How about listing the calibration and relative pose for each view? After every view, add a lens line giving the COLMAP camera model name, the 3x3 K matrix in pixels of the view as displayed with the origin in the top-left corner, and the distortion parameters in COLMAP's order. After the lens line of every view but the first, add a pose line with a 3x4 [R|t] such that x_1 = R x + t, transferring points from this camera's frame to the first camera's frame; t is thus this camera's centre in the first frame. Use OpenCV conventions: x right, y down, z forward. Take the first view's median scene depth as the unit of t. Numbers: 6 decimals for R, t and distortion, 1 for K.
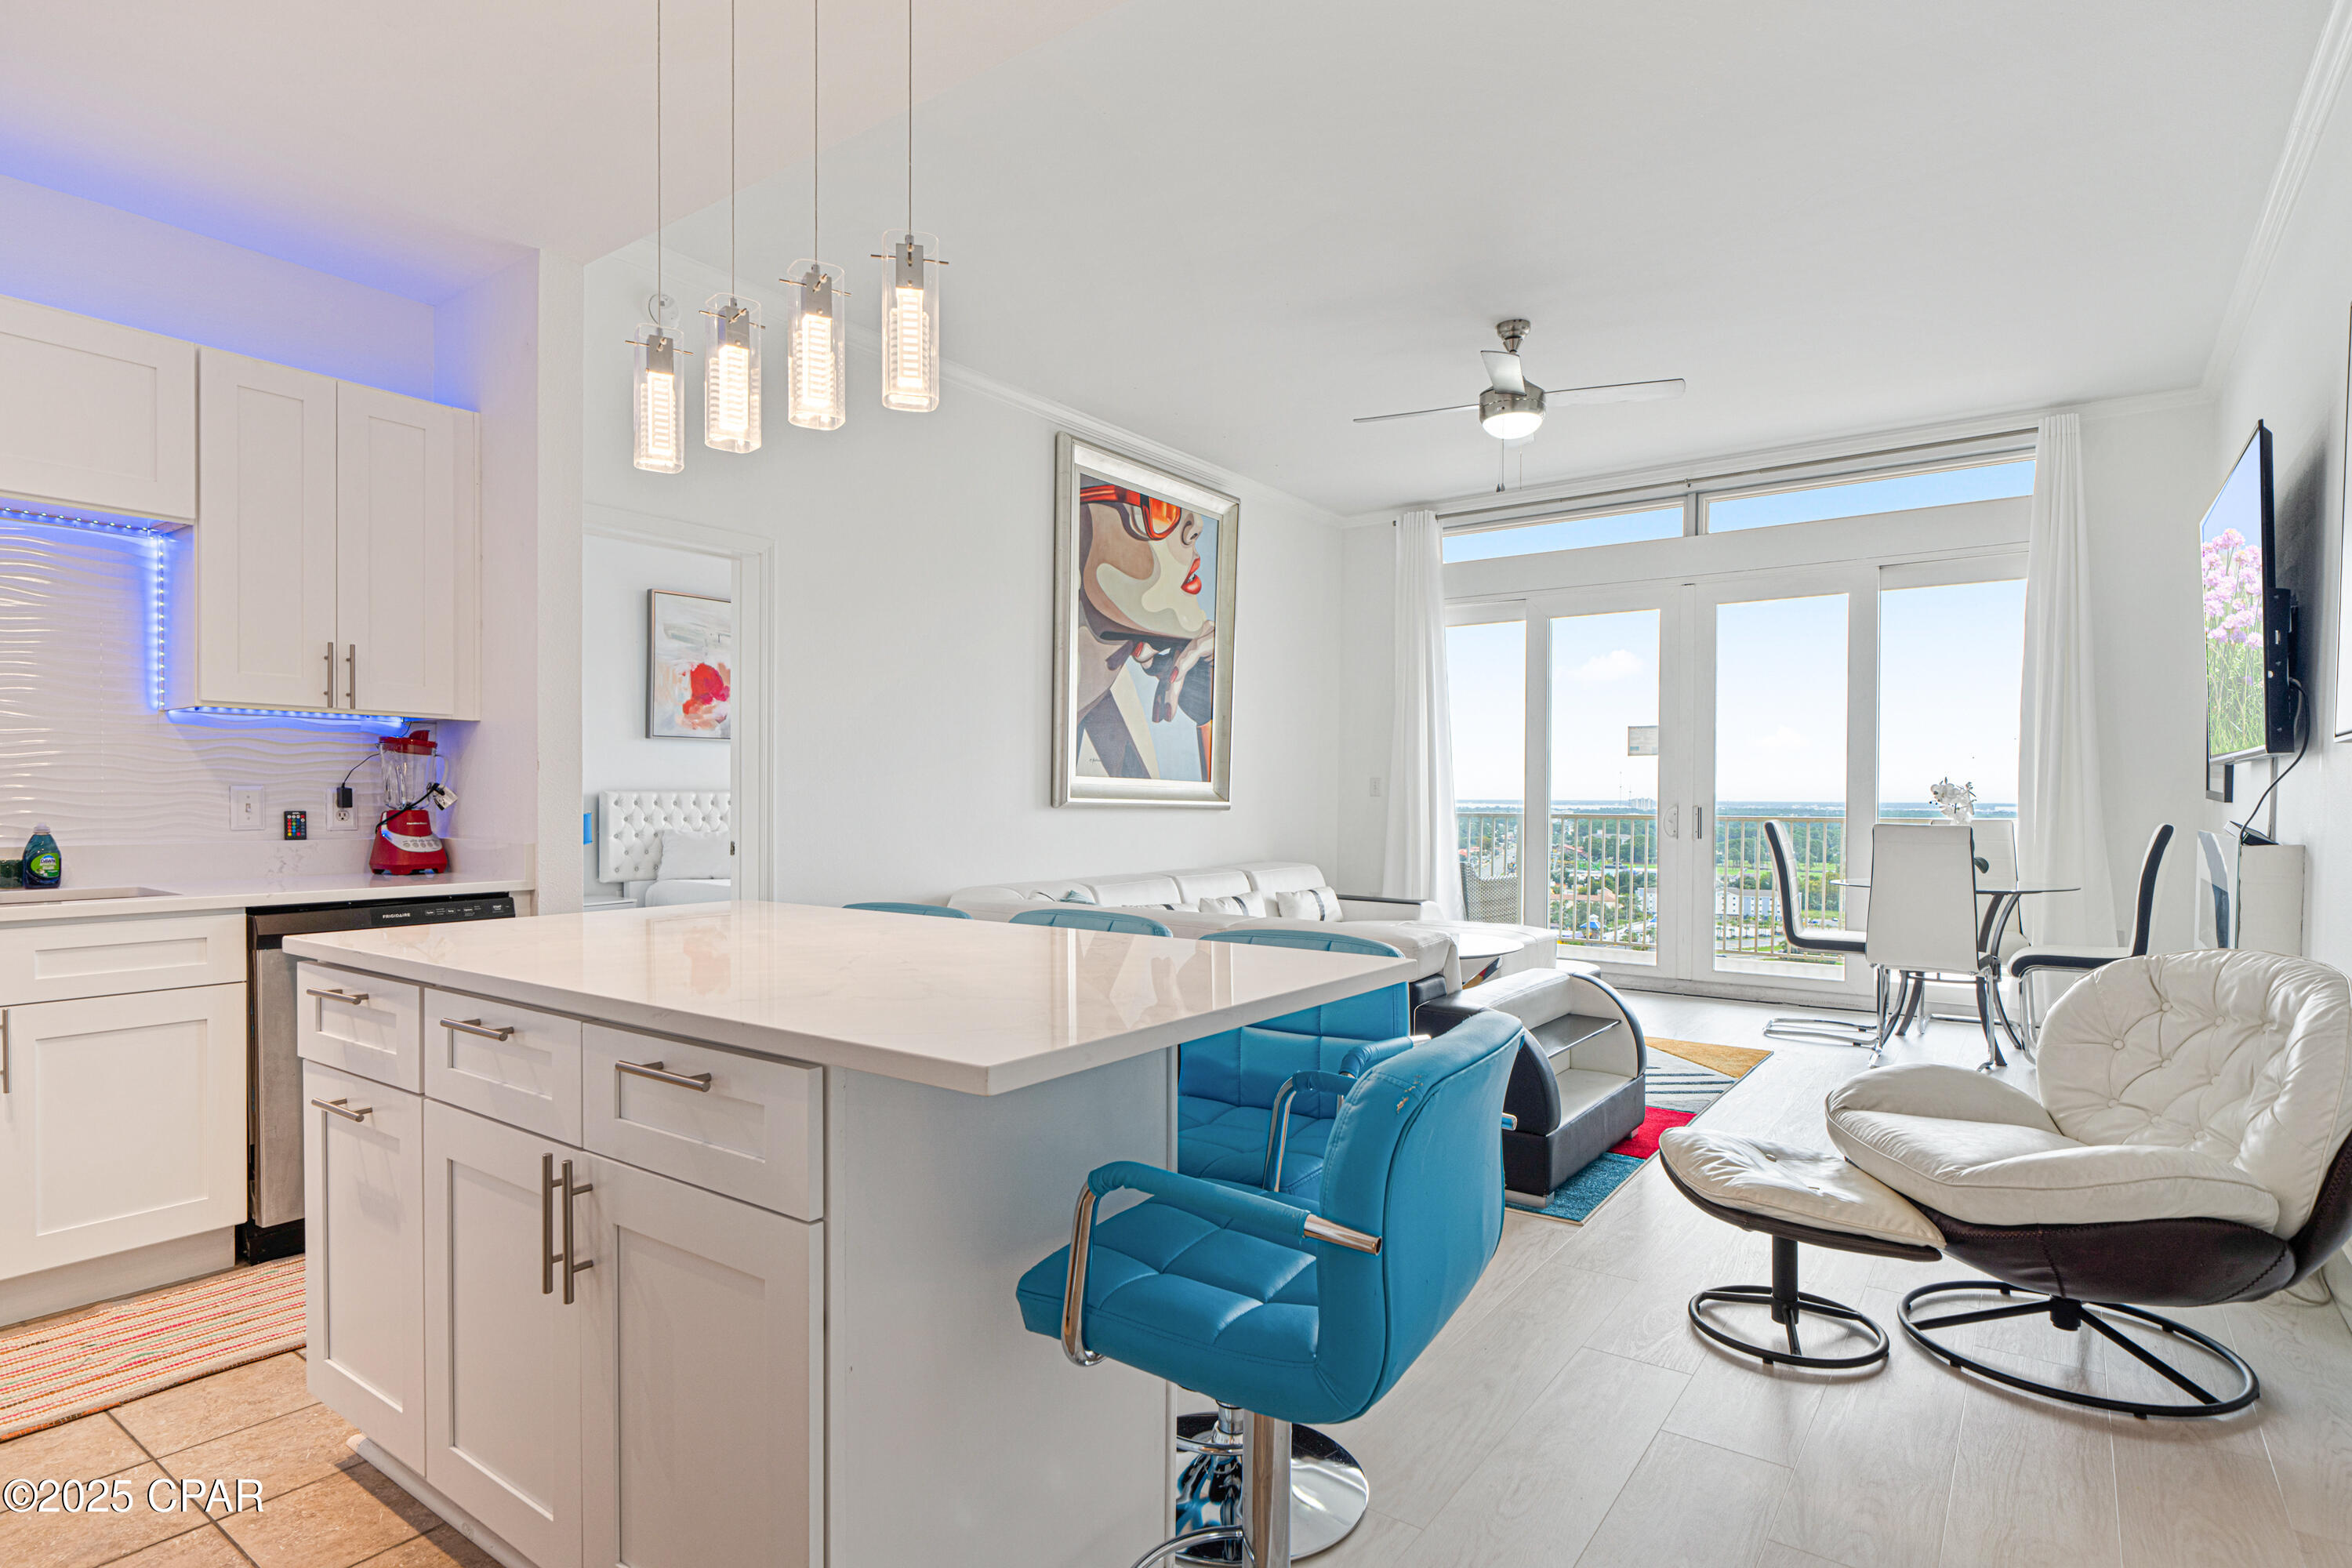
lens RADIAL K [[1168.0, 0, 1198.2], [0, 1168.0, 797.3], [0, 0, 1]] dist [-0.000755, 0.001599]
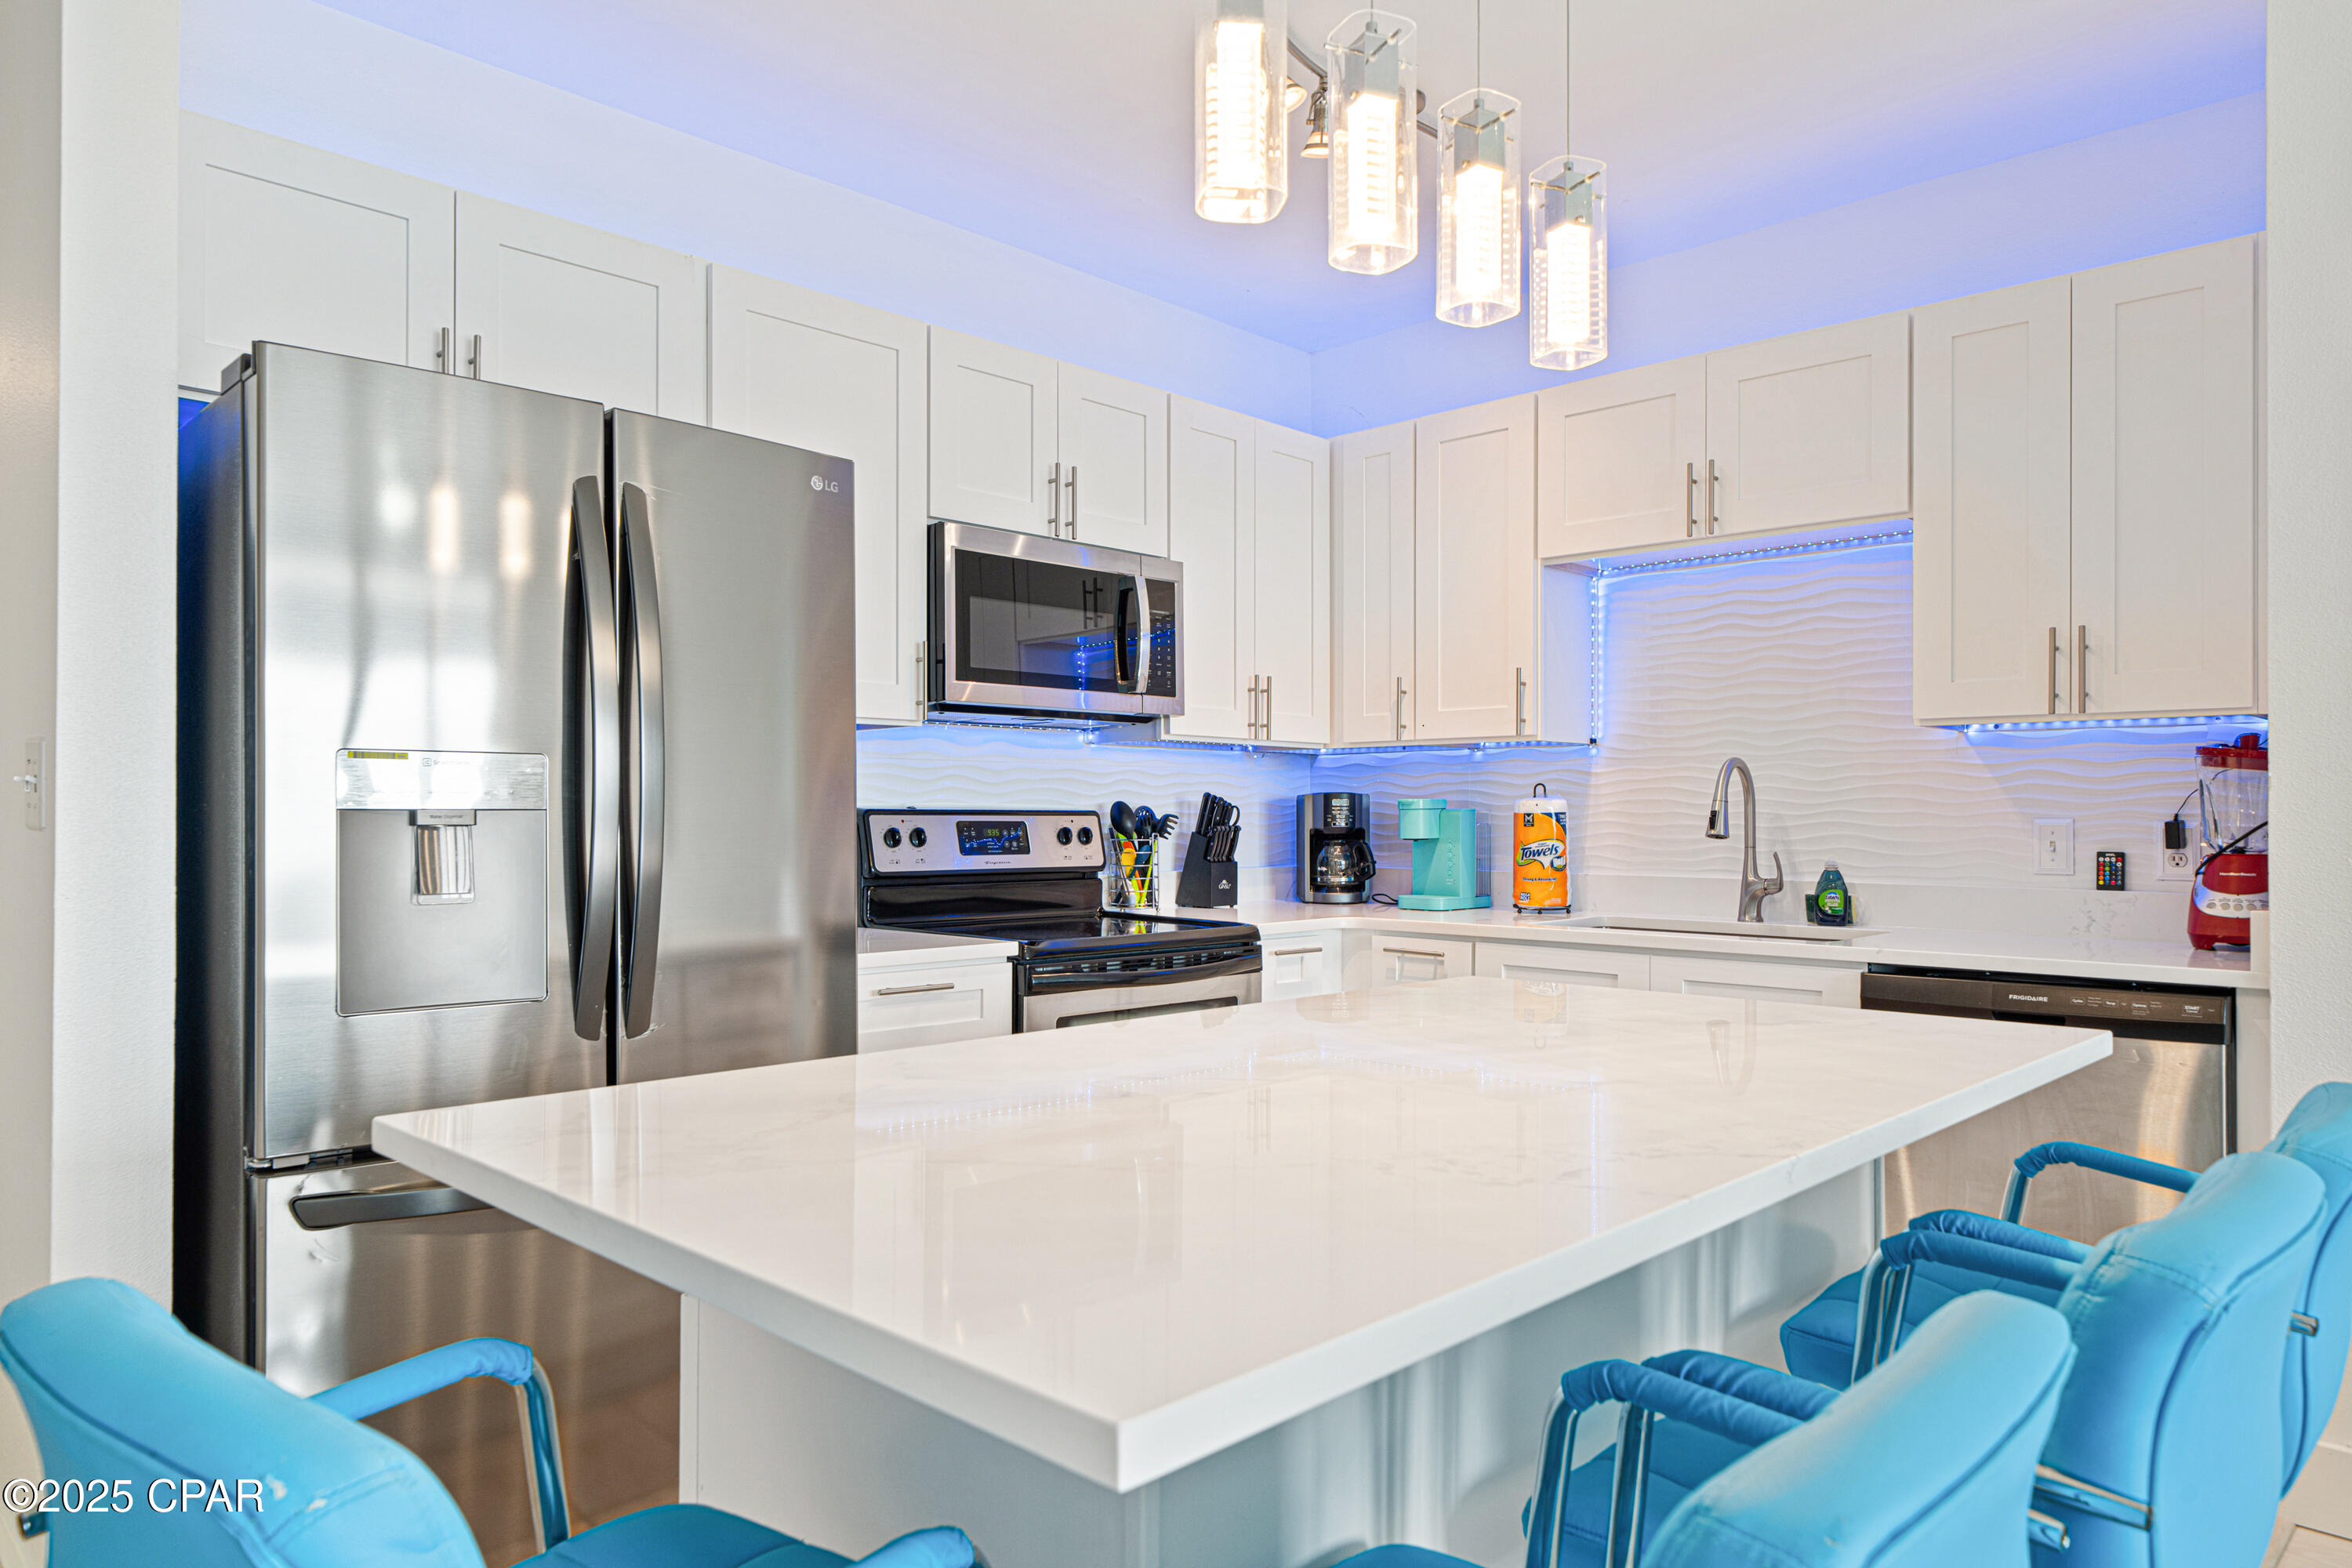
lens RADIAL K [[1491.3, 0, 1167.7], [0, 1491.3, 799.5], [0, 0, 1]] dist [-0.001880, 0.002375]
pose [[-0.162392, -0.018216, -0.986558, 0.157560], [-0.006810, 0.999826, -0.017340, -0.000683], [0.986703, 0.003903, -0.162488, 0.323986]]
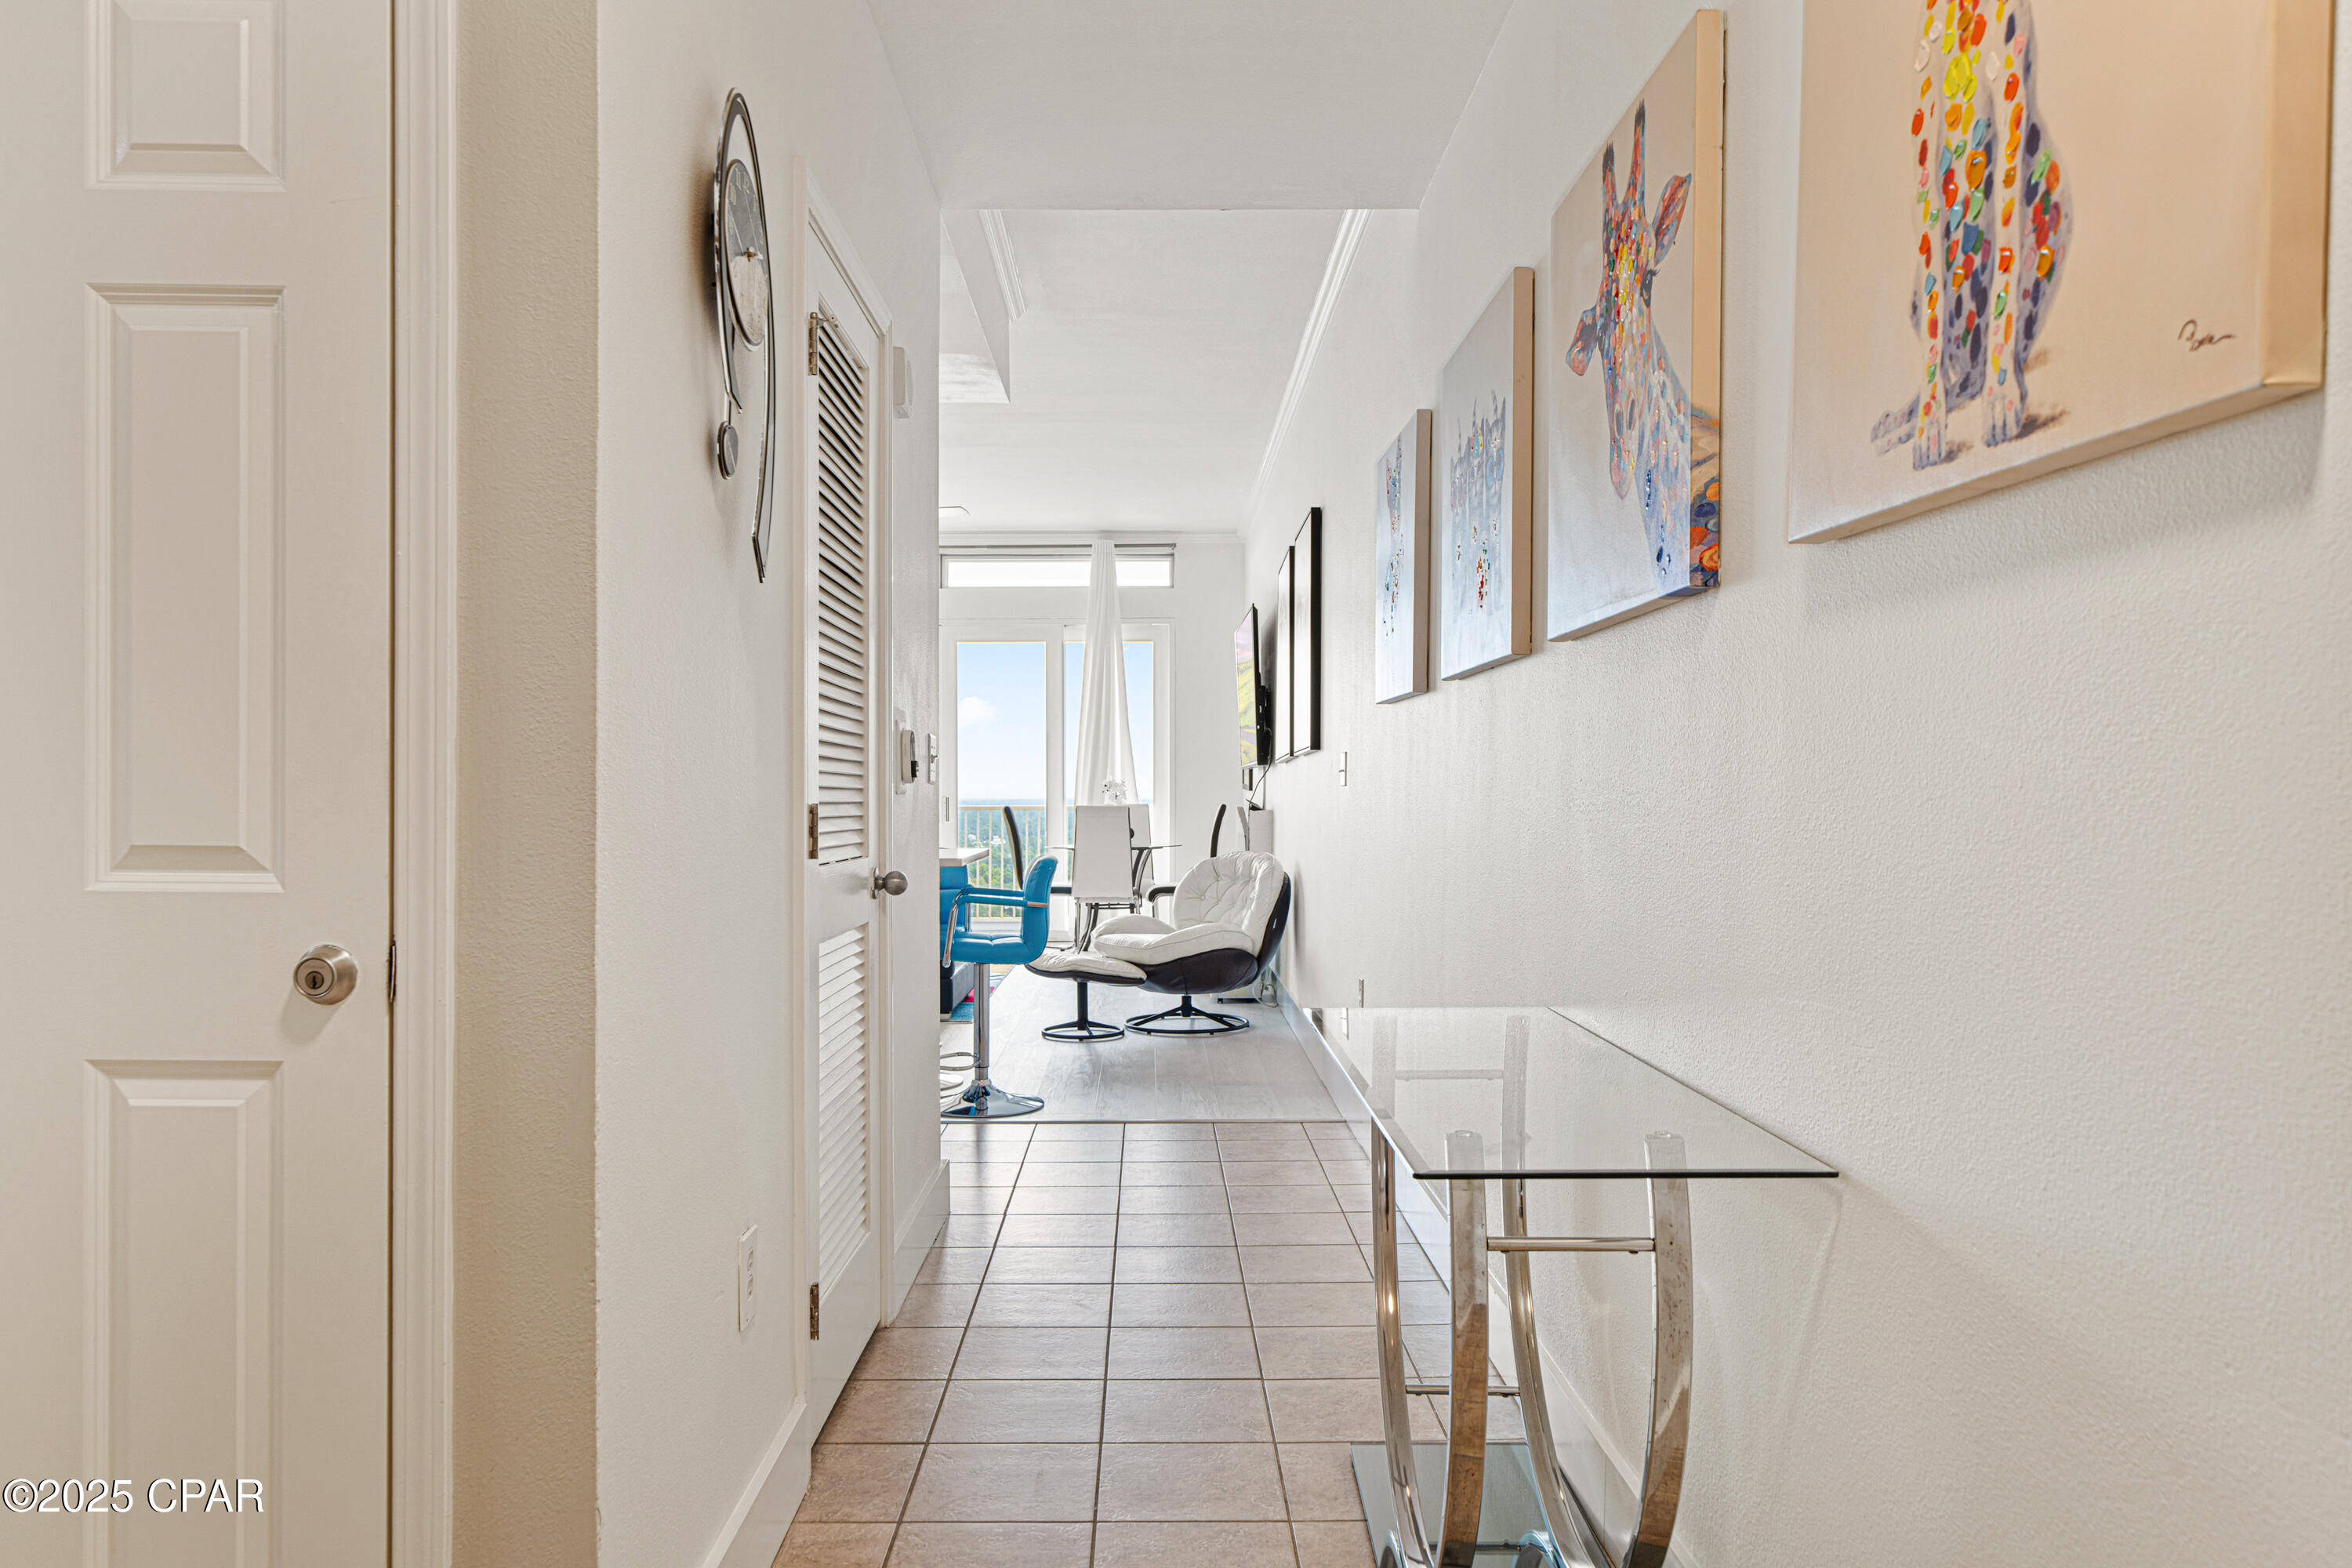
lens RADIAL K [[1597.0, 0, 1173.5], [0, 1597.0, 790.7], [0, 0, 1]] dist [0.000386, 0.002118]
pose [[0.794447, -0.007537, 0.607287, -0.512191], [0.009273, 0.999957, 0.000279, 0.003232], [-0.607263, 0.005410, 0.794482, -0.643083]]
